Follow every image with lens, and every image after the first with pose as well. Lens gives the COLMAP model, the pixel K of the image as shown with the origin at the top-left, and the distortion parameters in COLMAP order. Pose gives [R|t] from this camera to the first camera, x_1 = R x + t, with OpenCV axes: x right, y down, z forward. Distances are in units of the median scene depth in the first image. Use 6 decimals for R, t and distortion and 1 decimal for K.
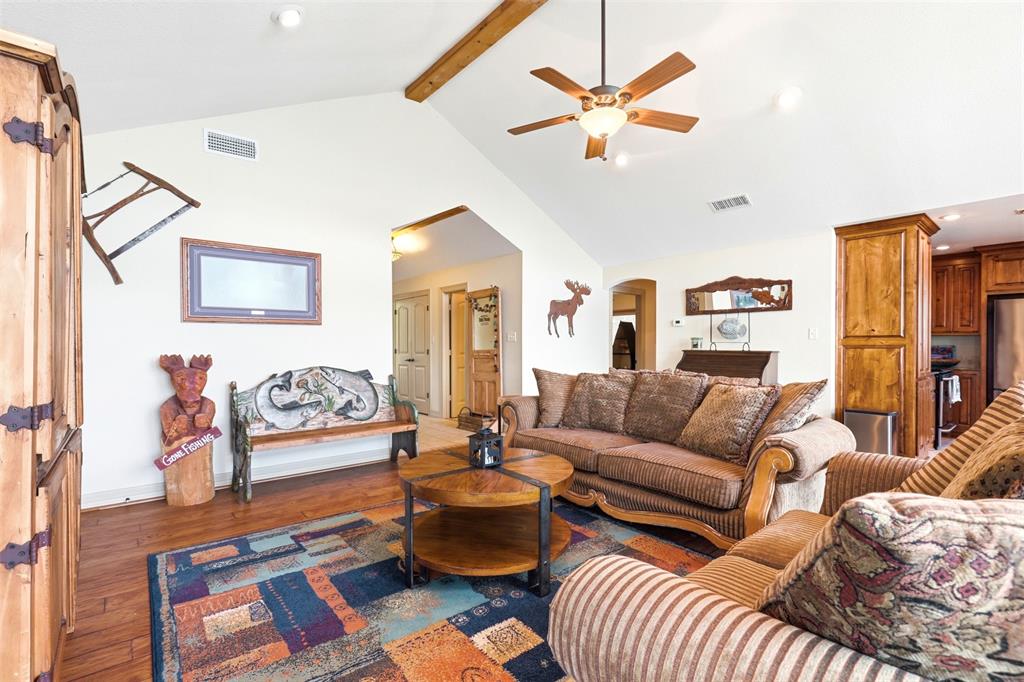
lens RADIAL K [[460.4, 0, 514.4], [0, 460.4, 347.1], [0, 0, 1]] dist [-0.000865, -0.000108]
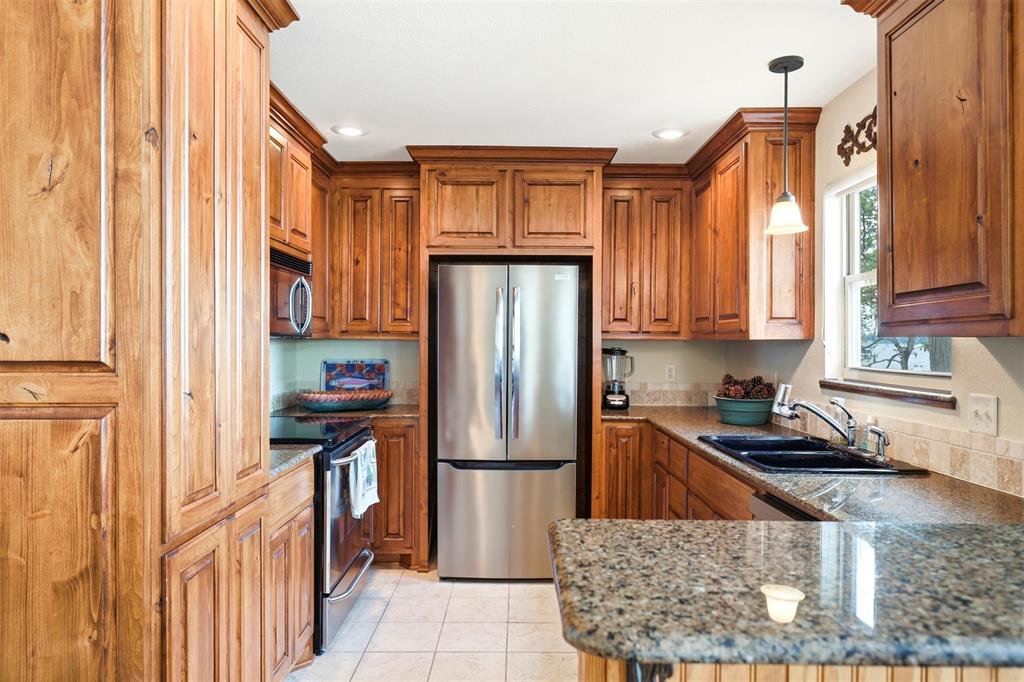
lens RADIAL K [[663.7, 0, 512.0], [0, 663.7, 341.0], [0, 0, 1]] dist [0.001755, 0.000421]
pose [[0.649745, -0.003420, 0.760145, 0.703700], [0.000135, 0.999990, 0.004383, -0.036204], [-0.760153, -0.002745, 0.649739, 0.615617]]
